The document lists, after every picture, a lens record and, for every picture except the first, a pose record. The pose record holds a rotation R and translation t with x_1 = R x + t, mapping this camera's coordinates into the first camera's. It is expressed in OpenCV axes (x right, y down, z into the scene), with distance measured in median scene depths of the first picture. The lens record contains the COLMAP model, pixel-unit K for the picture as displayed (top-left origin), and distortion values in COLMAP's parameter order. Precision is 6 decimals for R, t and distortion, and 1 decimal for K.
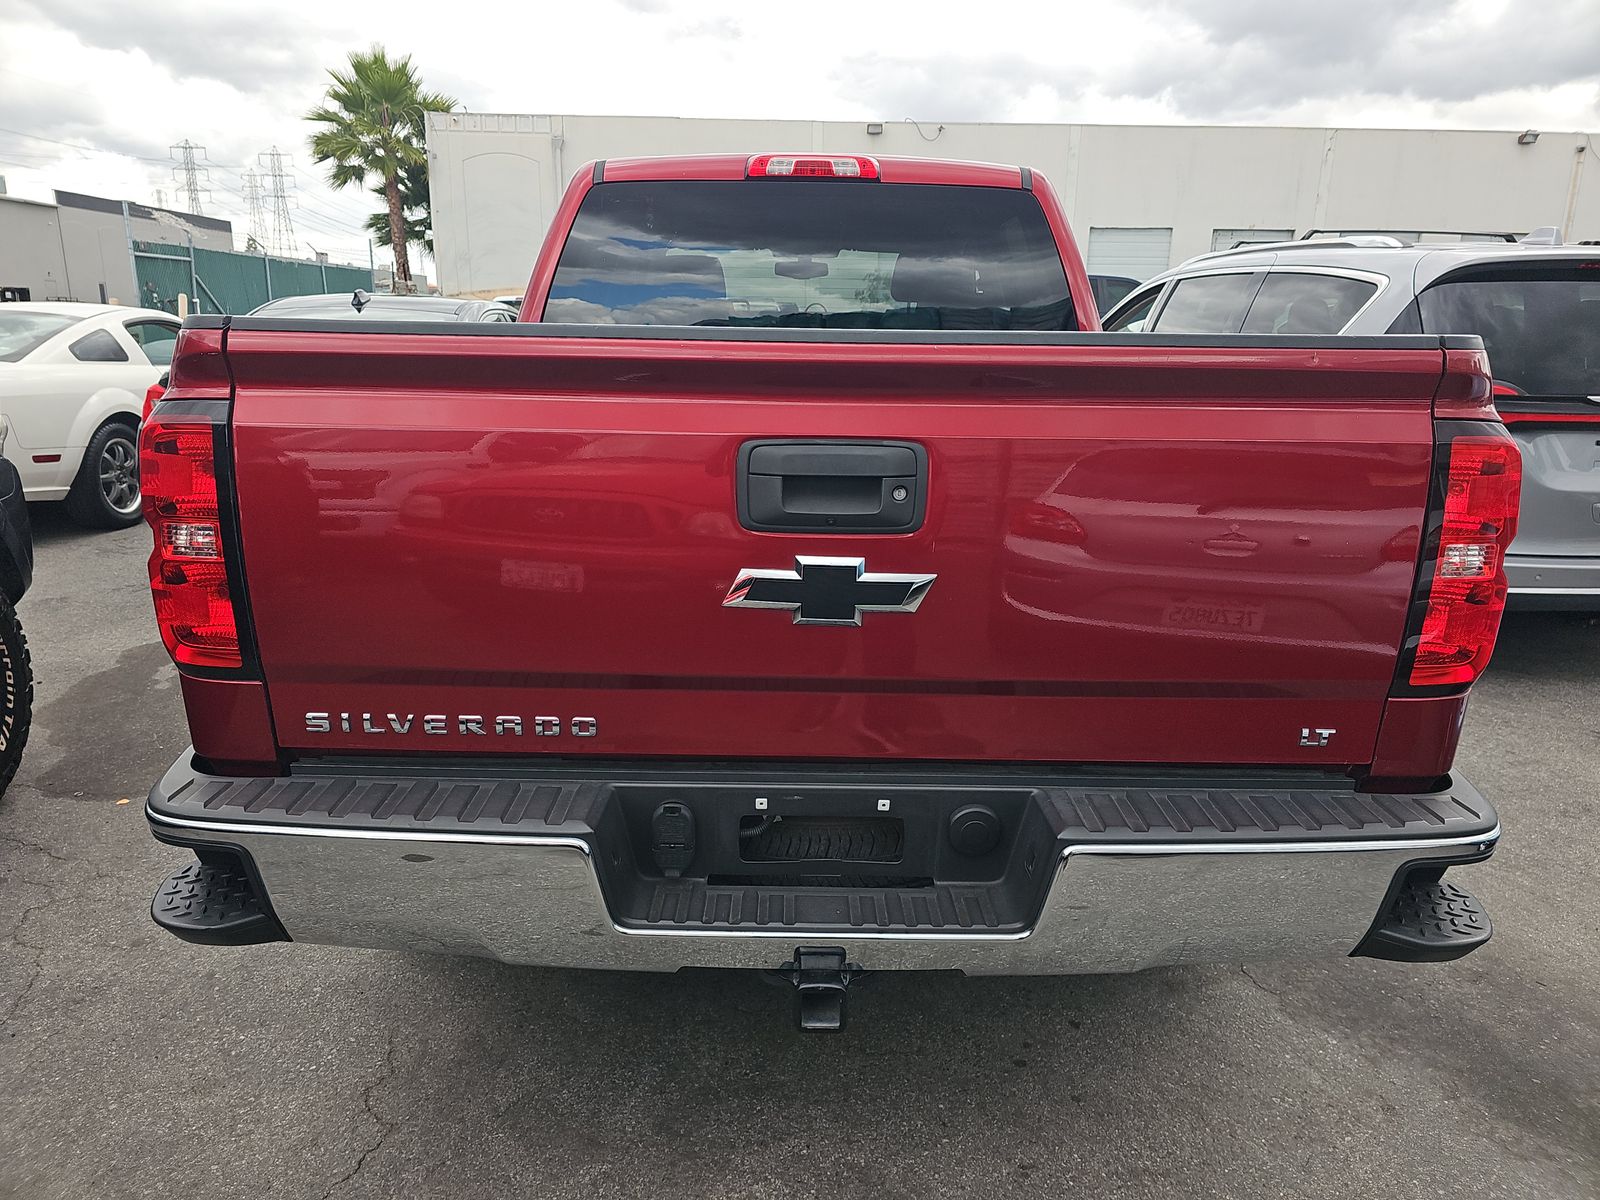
lens RADIAL K [[1062.1, 0, 799.1], [0, 1062.1, 594.6], [0, 0, 1]] dist [0.034395, -0.033031]
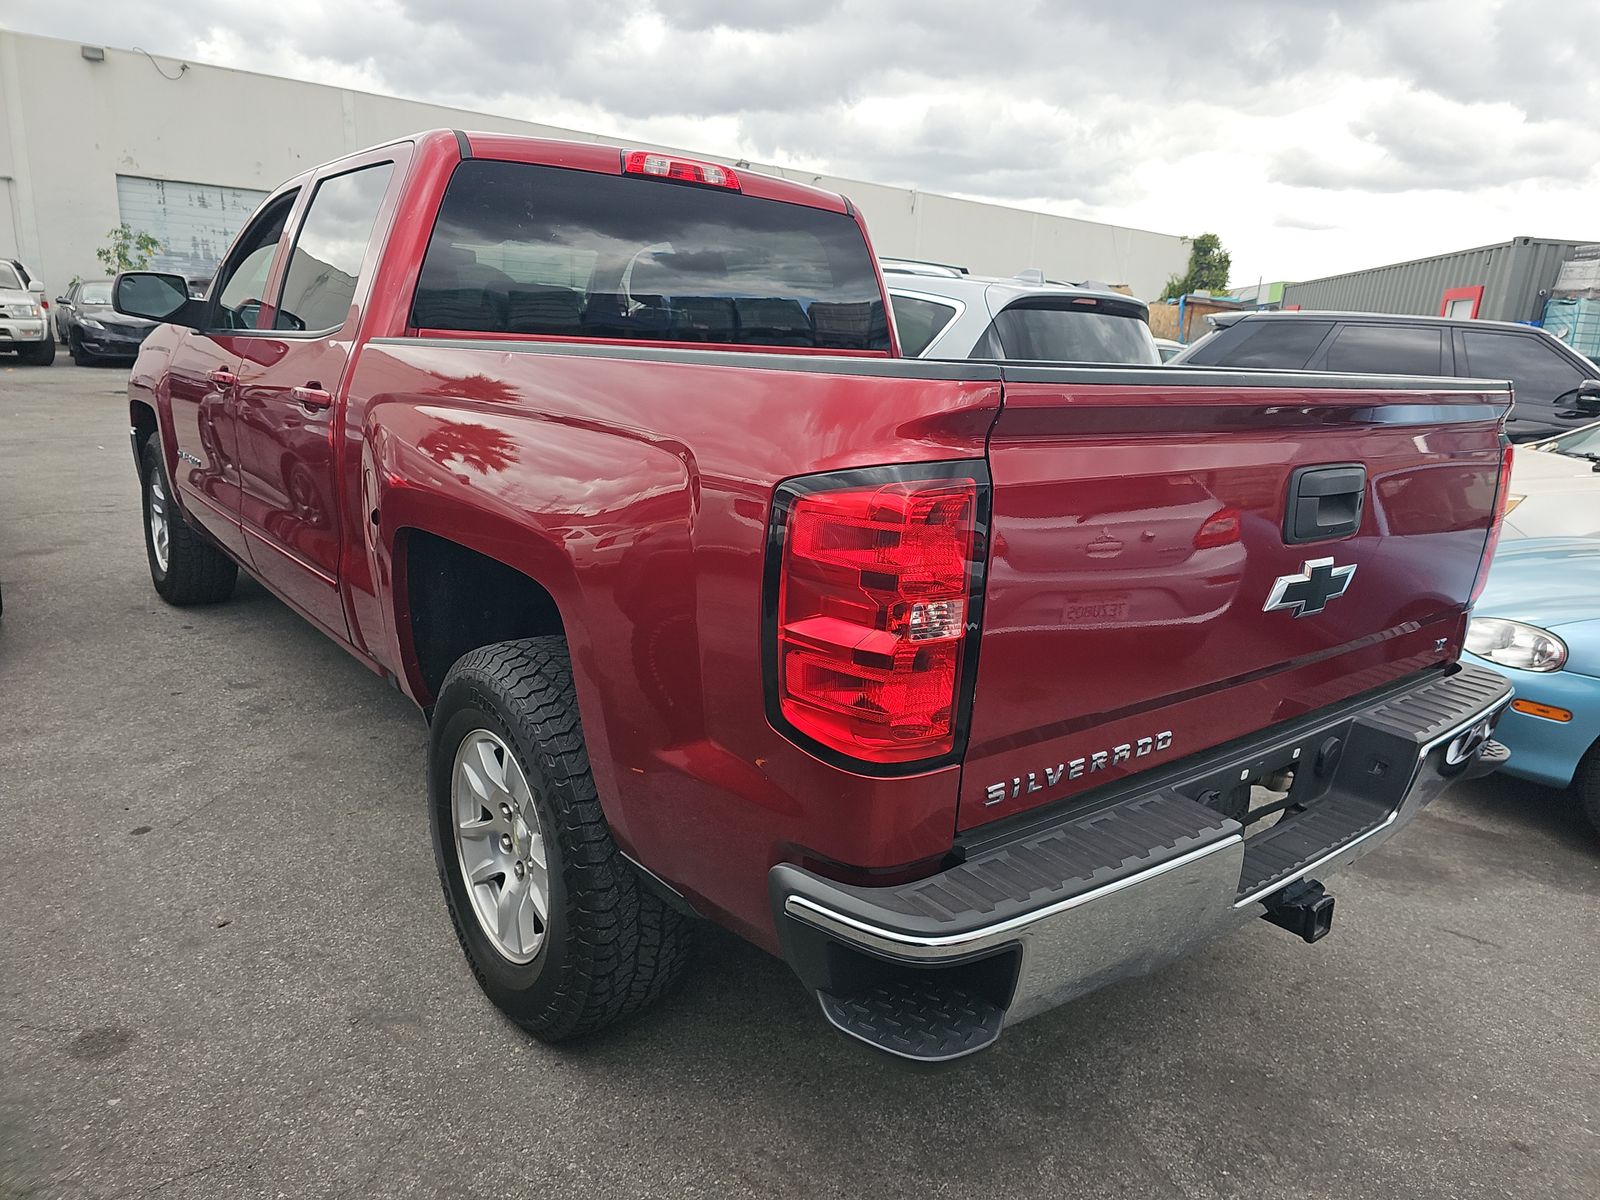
lens RADIAL K [[1062.1, 0, 809.7], [0, 1062.1, 603.8], [0, 0, 1]] dist [0.034395, -0.033031]
pose [[0.778105, -0.130446, 0.614439, -0.545332], [0.114957, 0.991250, 0.064865, -0.060545], [-0.617525, 0.020162, 0.786293, 0.176084]]
